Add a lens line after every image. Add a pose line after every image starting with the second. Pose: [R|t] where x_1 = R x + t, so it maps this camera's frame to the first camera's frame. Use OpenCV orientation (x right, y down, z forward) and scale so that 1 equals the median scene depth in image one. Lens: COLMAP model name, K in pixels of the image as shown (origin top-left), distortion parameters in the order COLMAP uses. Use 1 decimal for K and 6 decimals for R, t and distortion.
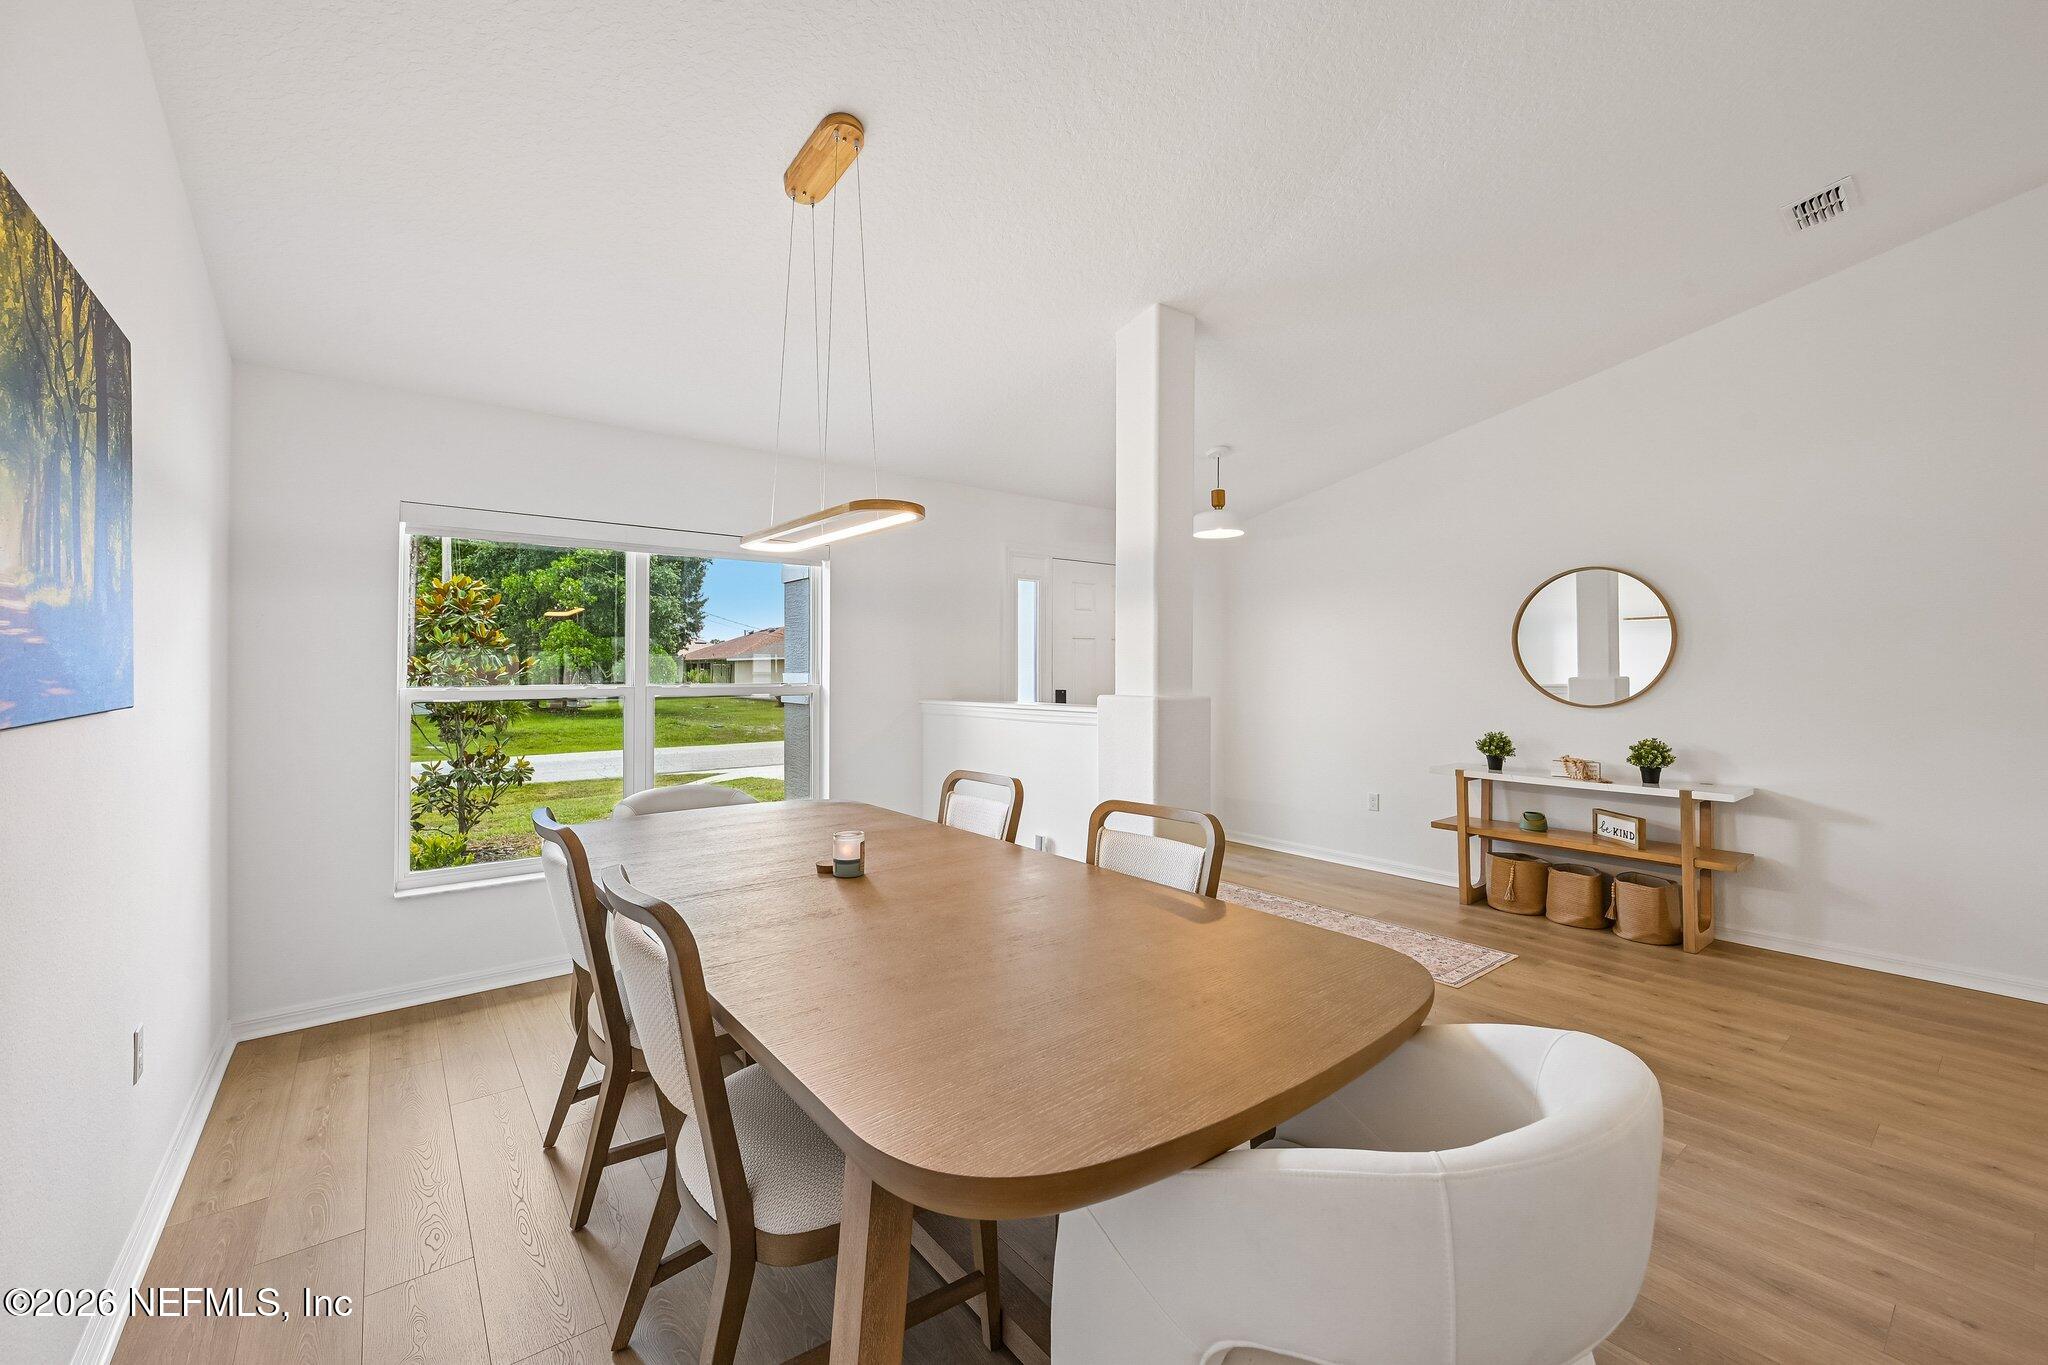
lens RADIAL K [[821.4, 0, 1036.7], [0, 821.4, 664.2], [0, 0, 1]] dist [0.008534, 0.000206]
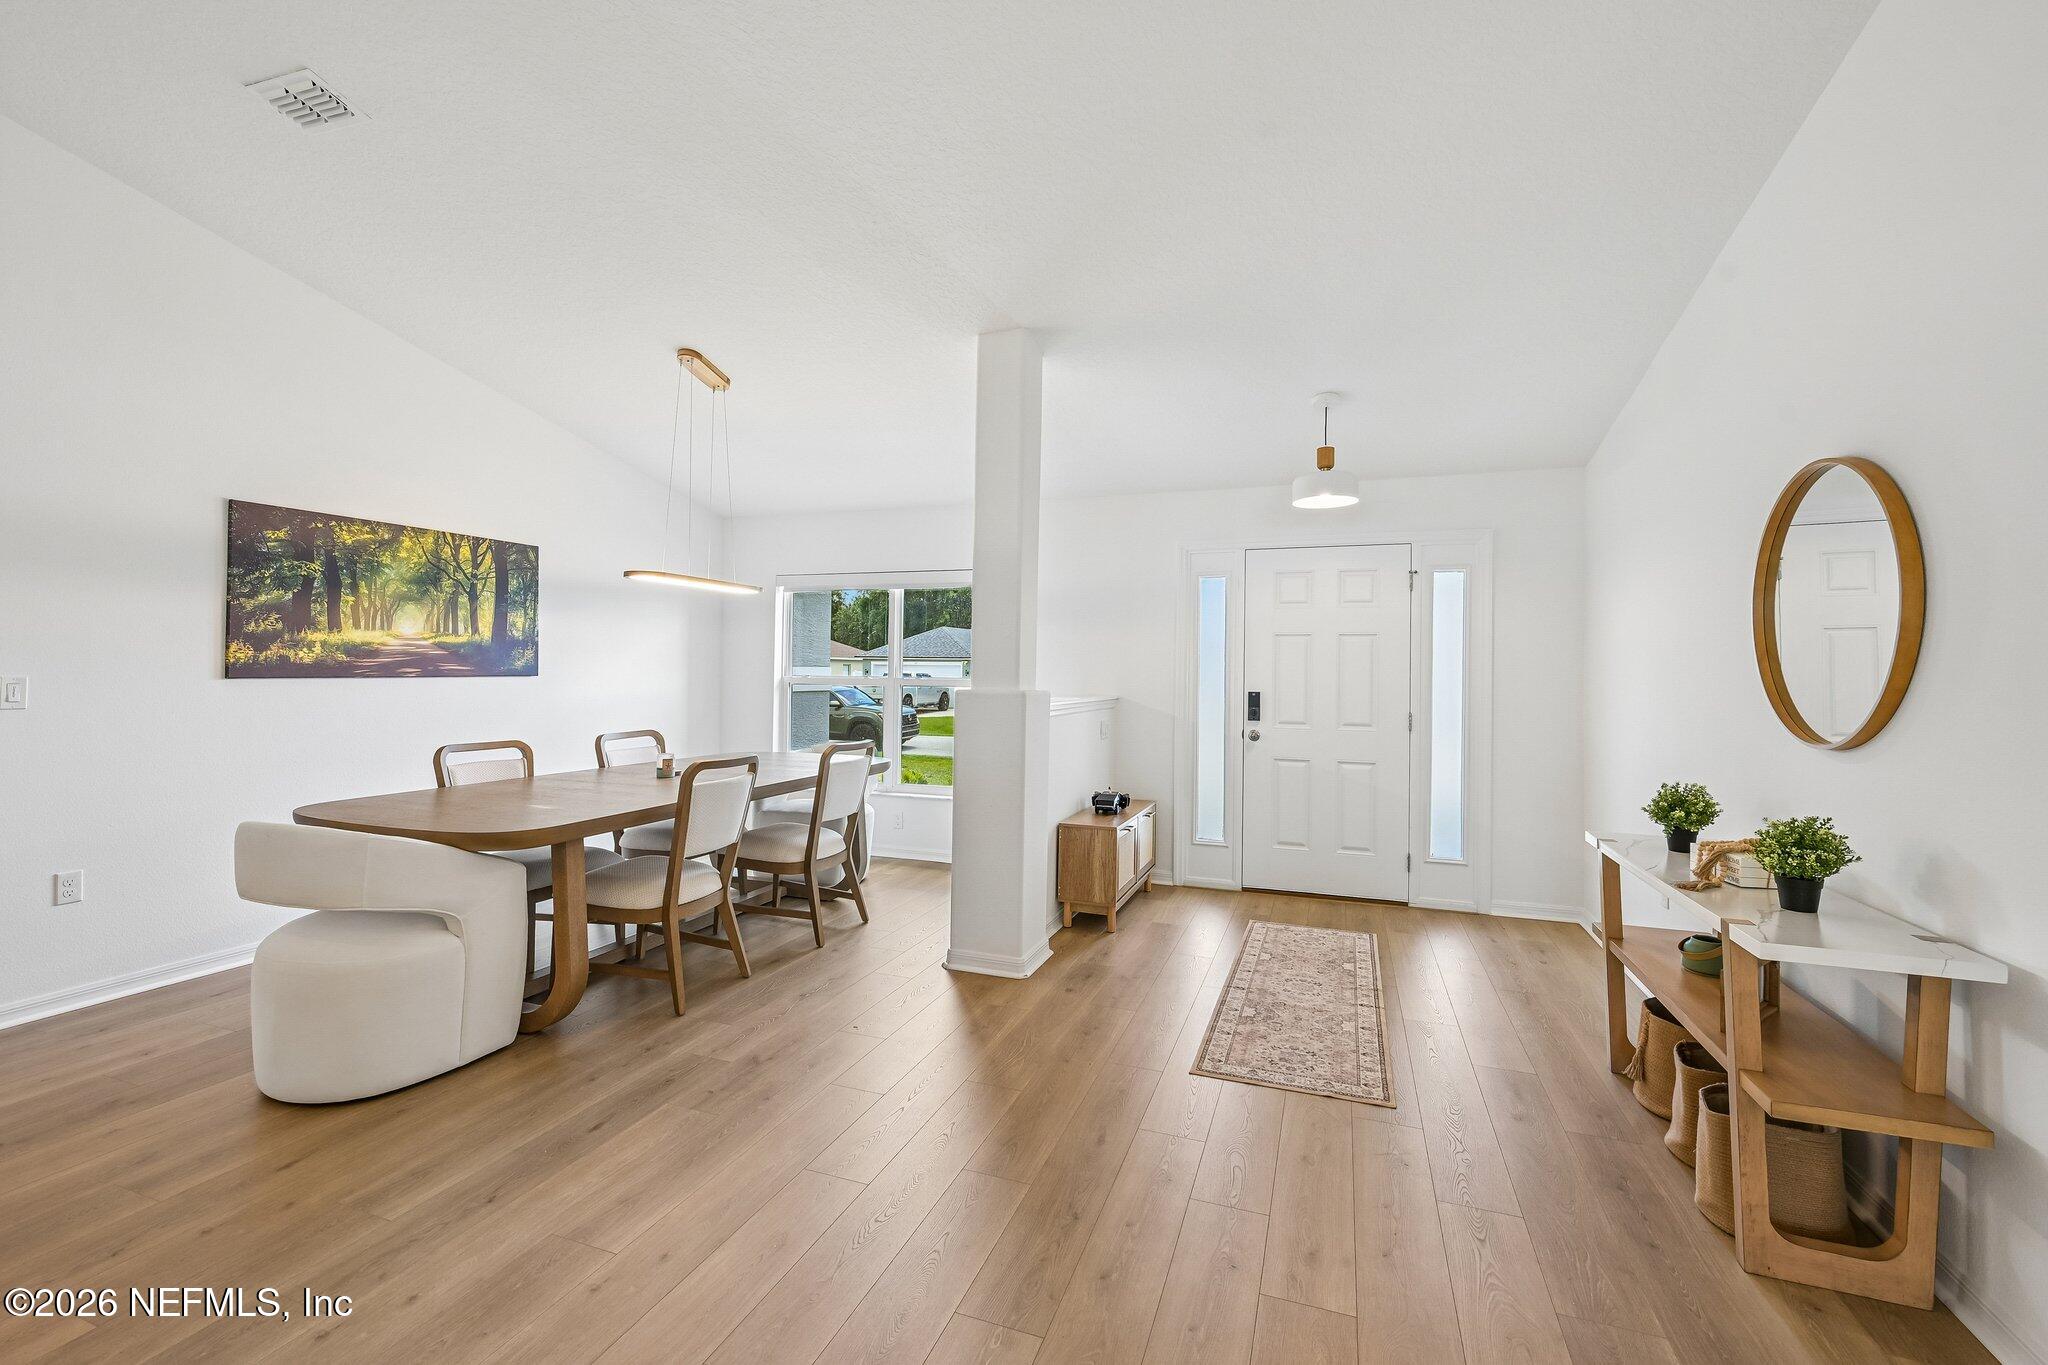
lens RADIAL K [[867.0, 0, 1025.2], [0, 867.0, 664.3], [0, 0, 1]] dist [0.009677, 0.000043]
pose [[0.517563, -0.002212, -0.855642, 0.936814], [-0.003481, 0.999983, -0.004691, 0.008047], [0.855638, 0.005406, 0.517546, 0.361677]]
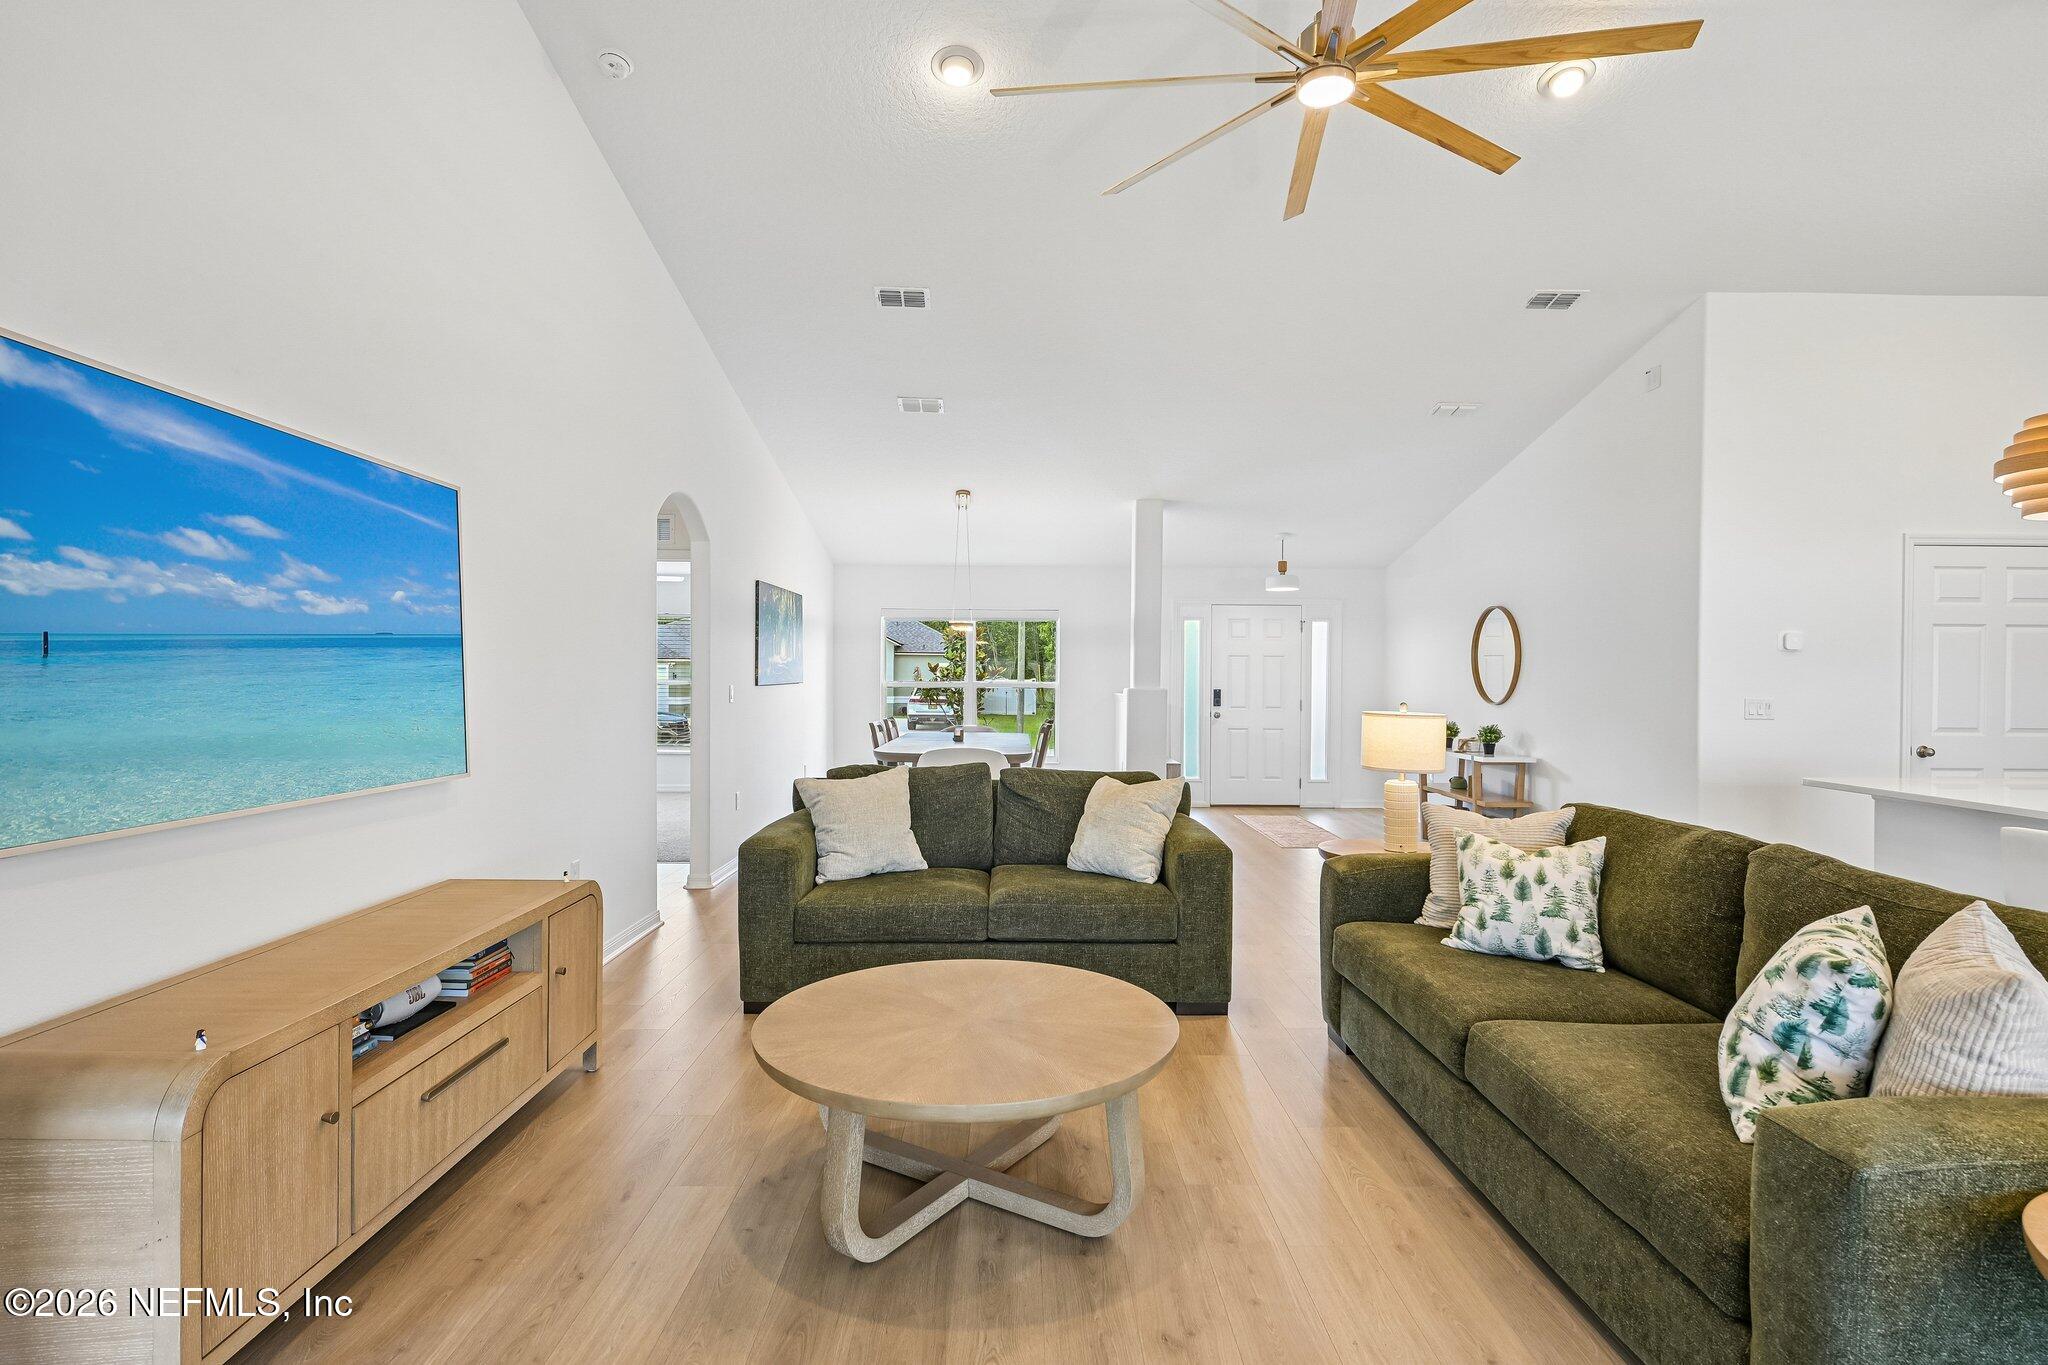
lens RADIAL K [[1035.3, 0, 1026.9], [0, 1035.3, 684.8], [0, 0, 1]] dist [0.001364, 0.001119]
pose [[0.784937, 0.011118, -0.619476, 1.238999], [-0.001863, 0.999877, 0.015585, -0.008542], [0.619573, -0.011079, 0.784861, -0.980287]]
